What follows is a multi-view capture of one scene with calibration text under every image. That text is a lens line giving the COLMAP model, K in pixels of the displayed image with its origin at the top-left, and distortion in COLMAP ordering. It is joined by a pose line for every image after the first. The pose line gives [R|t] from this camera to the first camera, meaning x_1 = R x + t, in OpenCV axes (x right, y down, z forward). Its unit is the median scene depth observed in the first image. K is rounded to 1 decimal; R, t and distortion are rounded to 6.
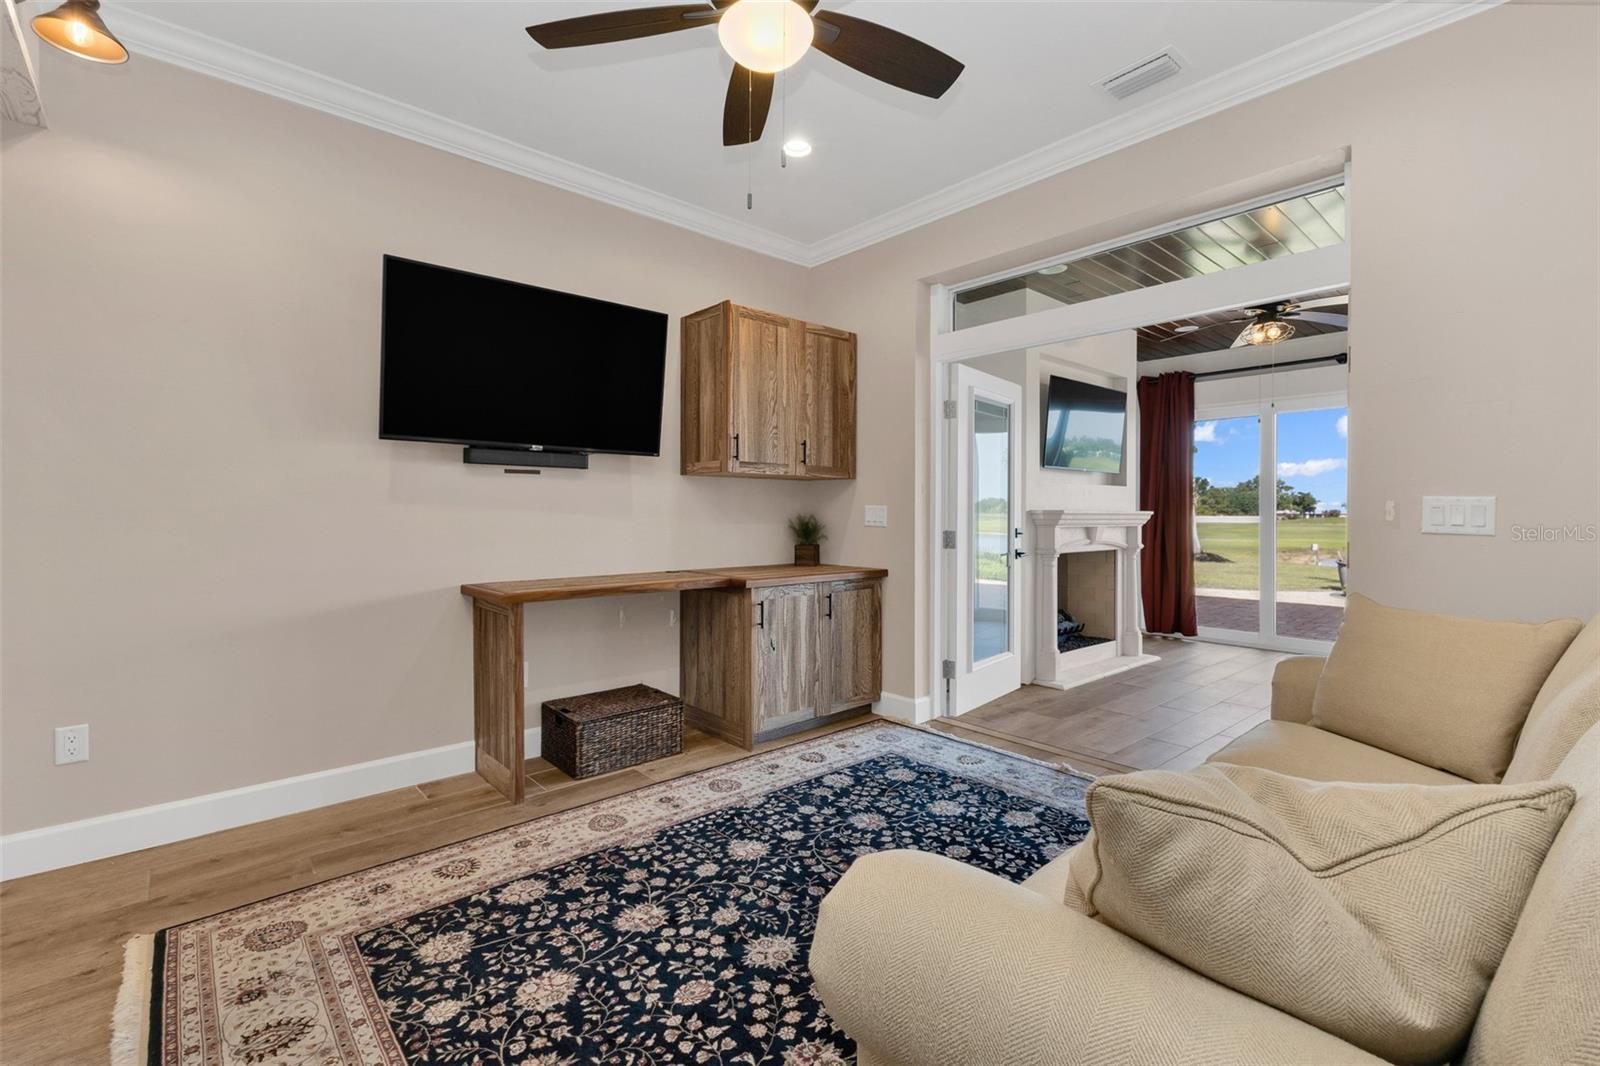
lens RADIAL K [[698.1, 0, 793.0], [0, 698.1, 518.2], [0, 0, 1]] dist [0.009893, -0.001644]
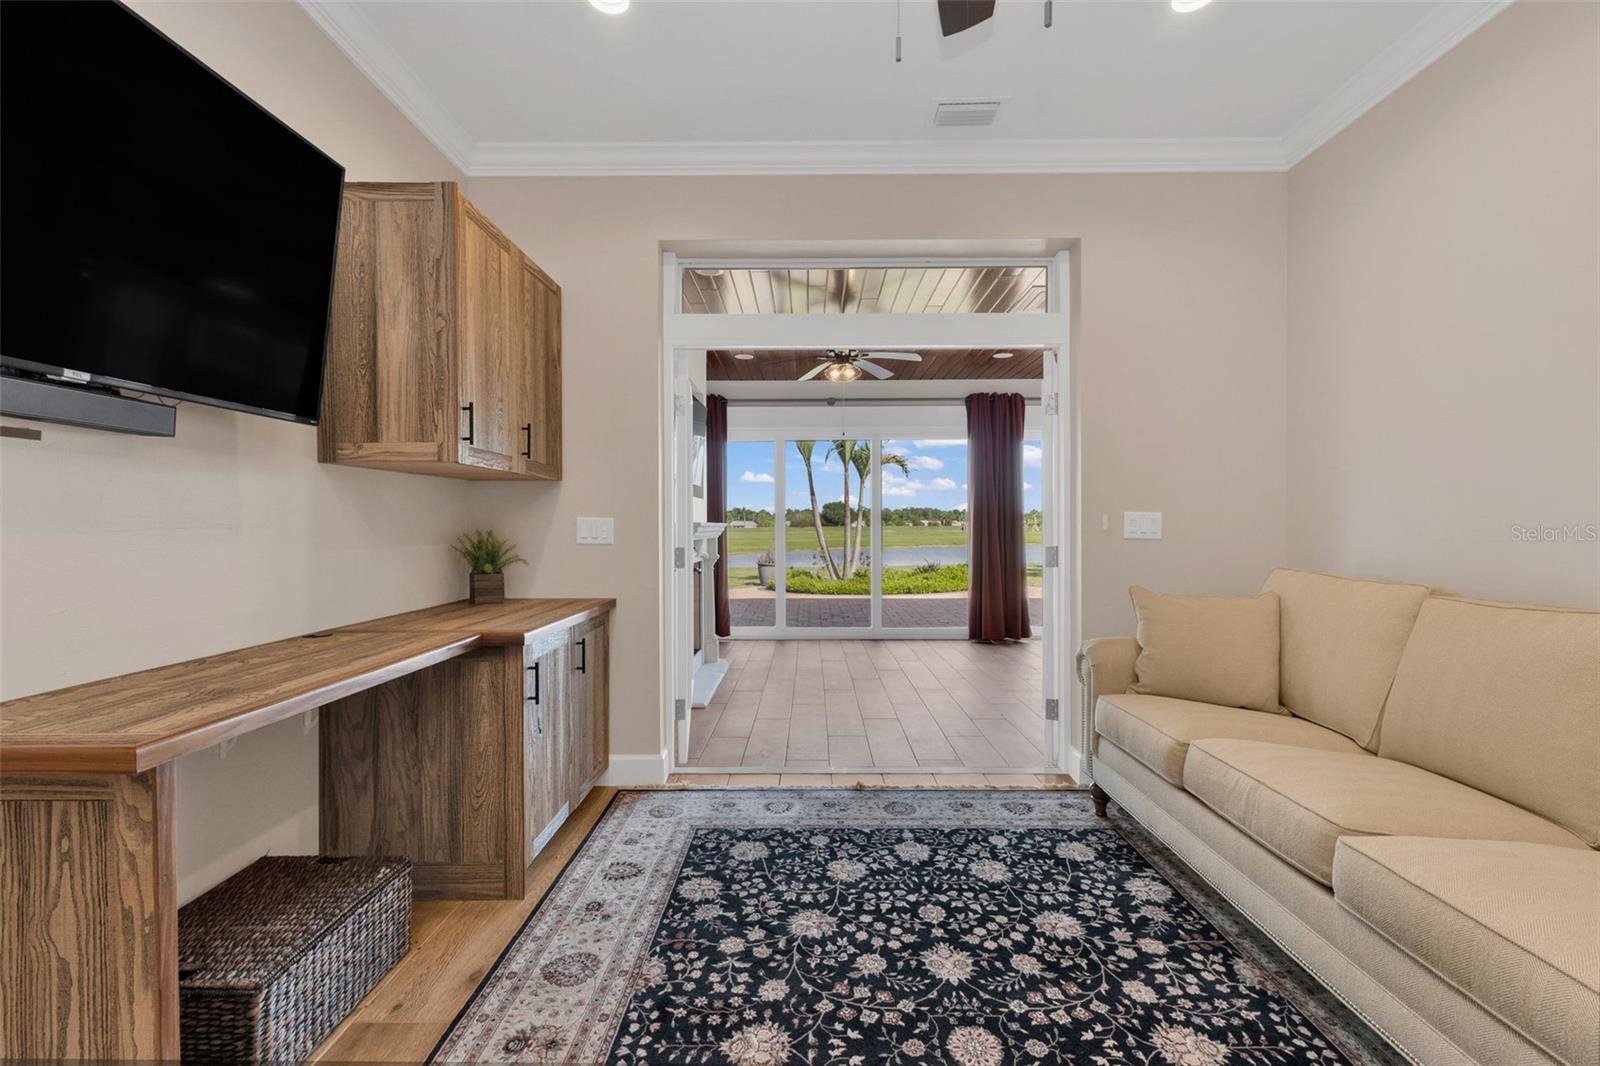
lens RADIAL K [[698.1, 0, 798.9], [0, 698.1, 530.8], [0, 0, 1]] dist [0.009893, -0.001644]
pose [[0.668420, -0.011721, 0.743692, -0.457868], [0.011037, 0.999922, 0.005839, -0.007813], [-0.743702, 0.004305, 0.668497, 0.471143]]
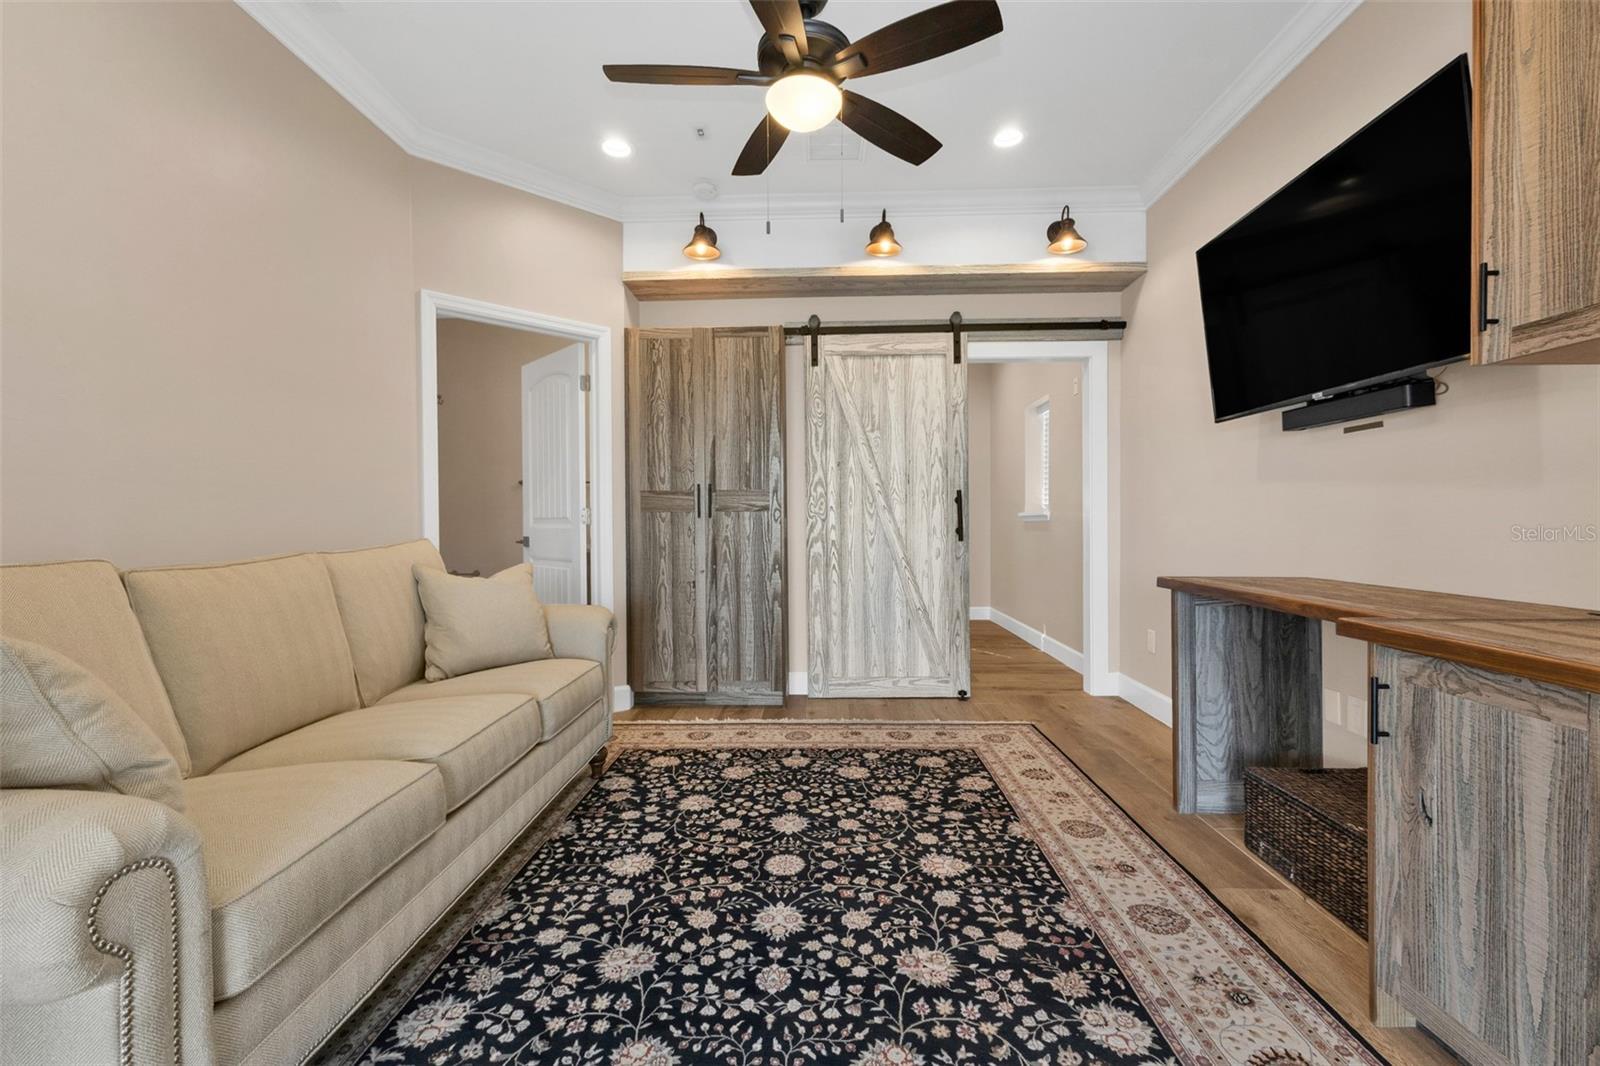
lens RADIAL K [[698.1, 0, 797.8], [0, 698.1, 527.4], [0, 0, 1]] dist [0.009893, -0.001644]
pose [[-0.681883, 0.010403, -0.731387, 0.620238], [-0.000225, 0.999896, 0.014432, 0.029013], [0.731461, 0.010006, -0.681810, 1.291538]]
